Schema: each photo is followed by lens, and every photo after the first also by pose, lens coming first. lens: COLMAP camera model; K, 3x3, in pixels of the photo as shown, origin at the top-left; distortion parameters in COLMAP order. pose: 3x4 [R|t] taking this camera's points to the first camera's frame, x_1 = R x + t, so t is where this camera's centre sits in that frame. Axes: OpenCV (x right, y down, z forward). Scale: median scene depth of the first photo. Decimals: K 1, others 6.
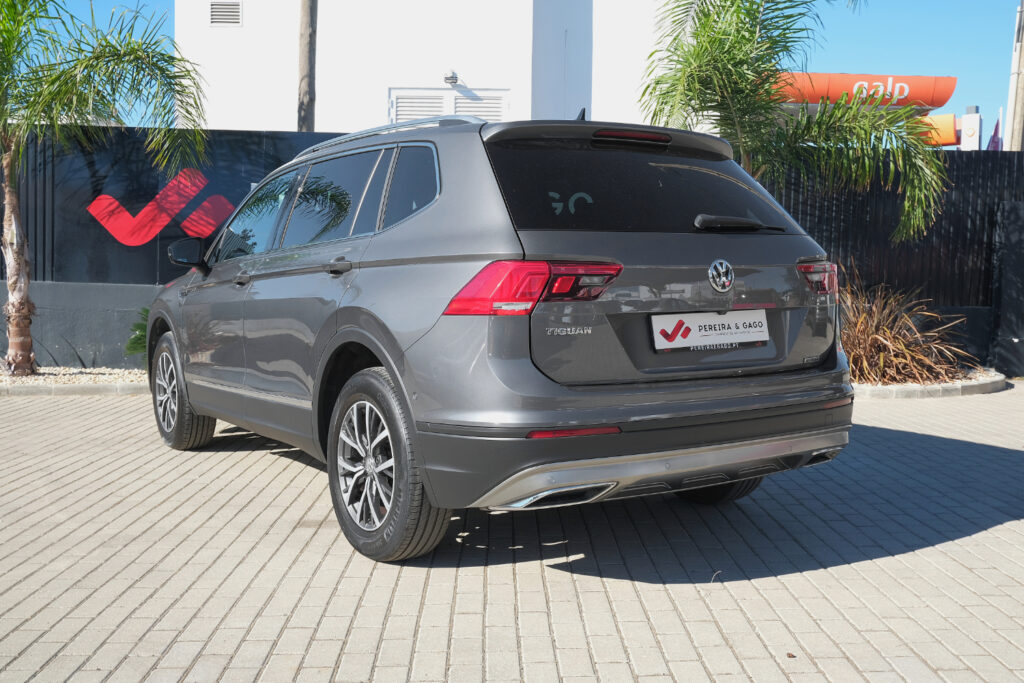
lens RADIAL K [[1076.3, 0, 519.5], [0, 1076.3, 337.8], [0, 0, 1]] dist [-0.013297, 0.000000]
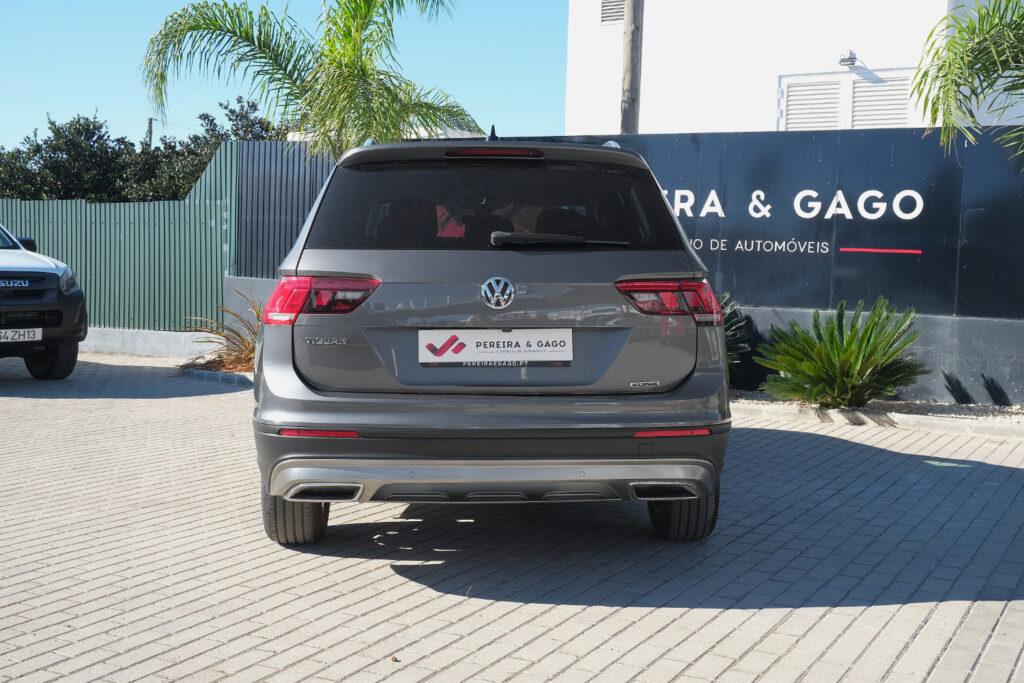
lens RADIAL K [[1239.6, 0, 510.6], [0, 1239.6, 342.2], [0, 0, 1]] dist [0.006703, 0.000000]
pose [[0.855503, 0.038907, -0.516335, 0.450133], [-0.043405, 0.999052, 0.003363, -0.009177], [0.515976, 0.019534, 0.856380, 0.010048]]
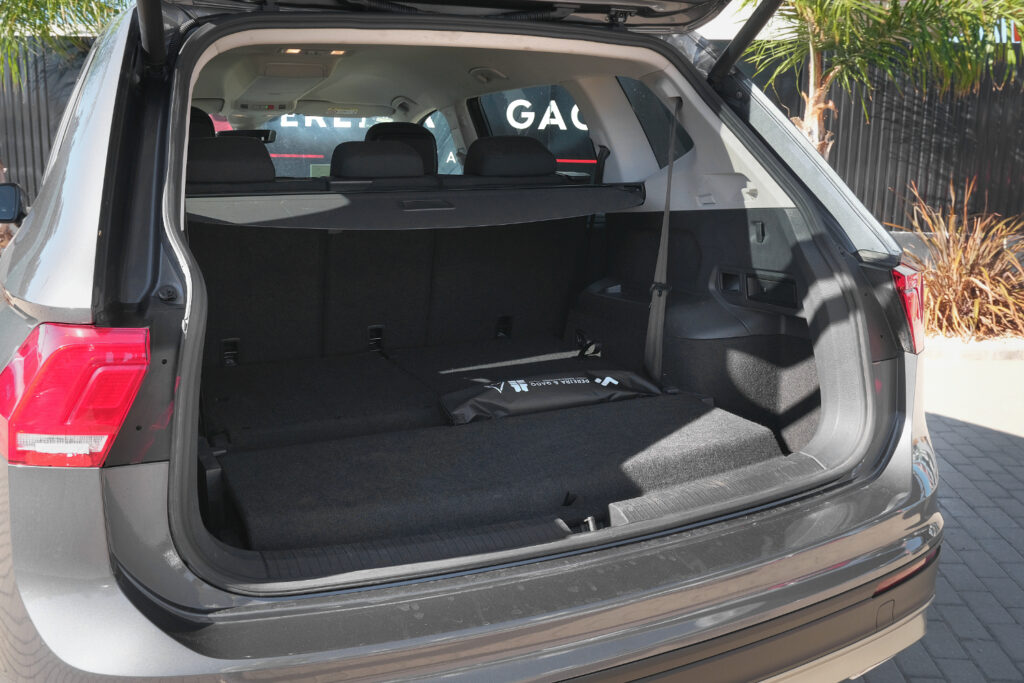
lens RADIAL K [[928.1, 0, 536.8], [0, 928.1, 329.2], [0, 0, 1]] dist [0.025618, 0.001775]
pose [[0.994495, 0.015710, -0.103597, 0.106076], [-0.003879, 0.993538, 0.113432, -0.057986], [0.104710, -0.112406, 0.988130, 0.354892]]
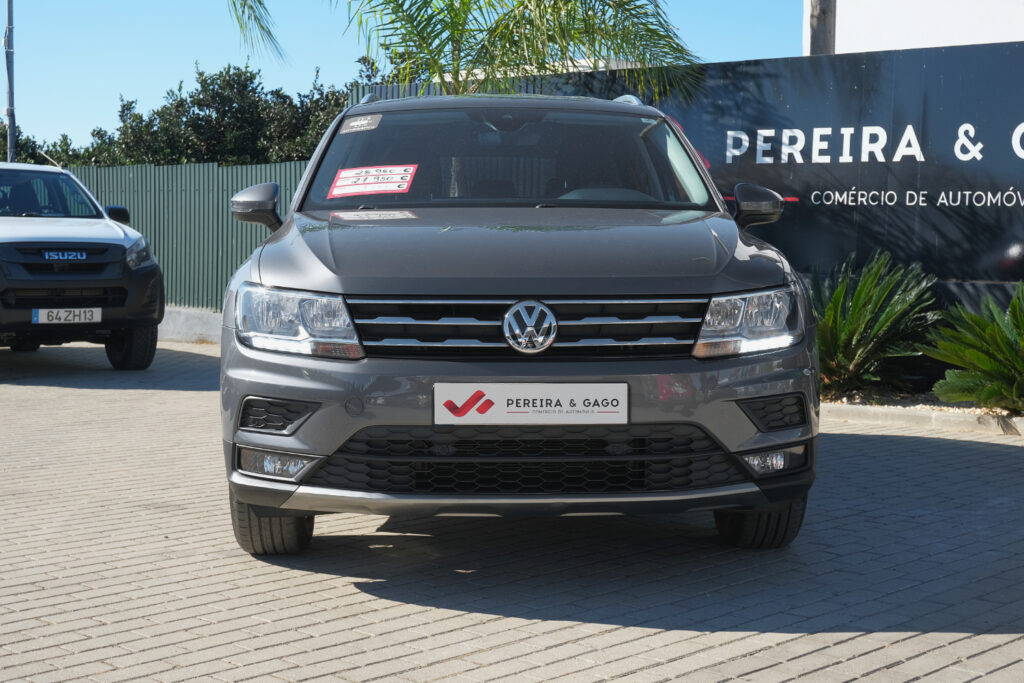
lens RADIAL K [[1586.2, 0, 509.3], [0, 1586.2, 346.5], [0, 0, 1]] dist [-0.028000, 0.000000]
pose [[0.680219, 0.043930, -0.731692, 0.699381], [-0.052341, 0.998565, 0.011293, 0.003810], [0.731138, 0.030616, 0.681542, 0.200274]]
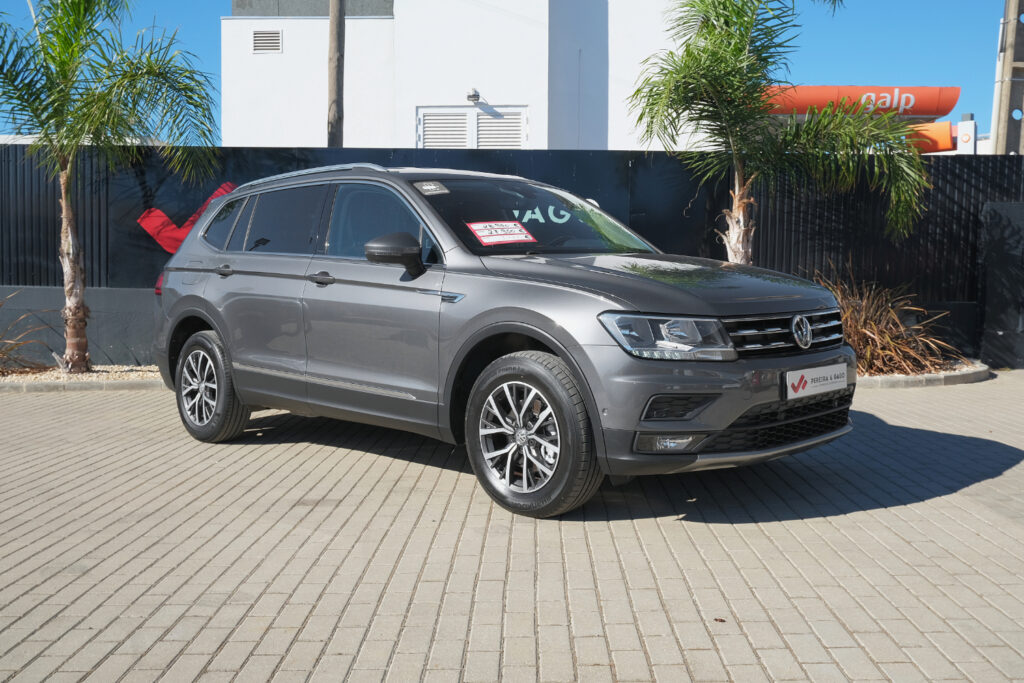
lens RADIAL K [[1003.6, 0, 515.9], [0, 1003.6, 334.5], [0, 0, 1]] dist [-0.023405, 0.000000]
pose [[0.998879, -0.009072, -0.046454, 0.046549], [0.008879, 0.999951, -0.004353, 0.005704], [0.046491, 0.003935, 0.998911, -0.007572]]
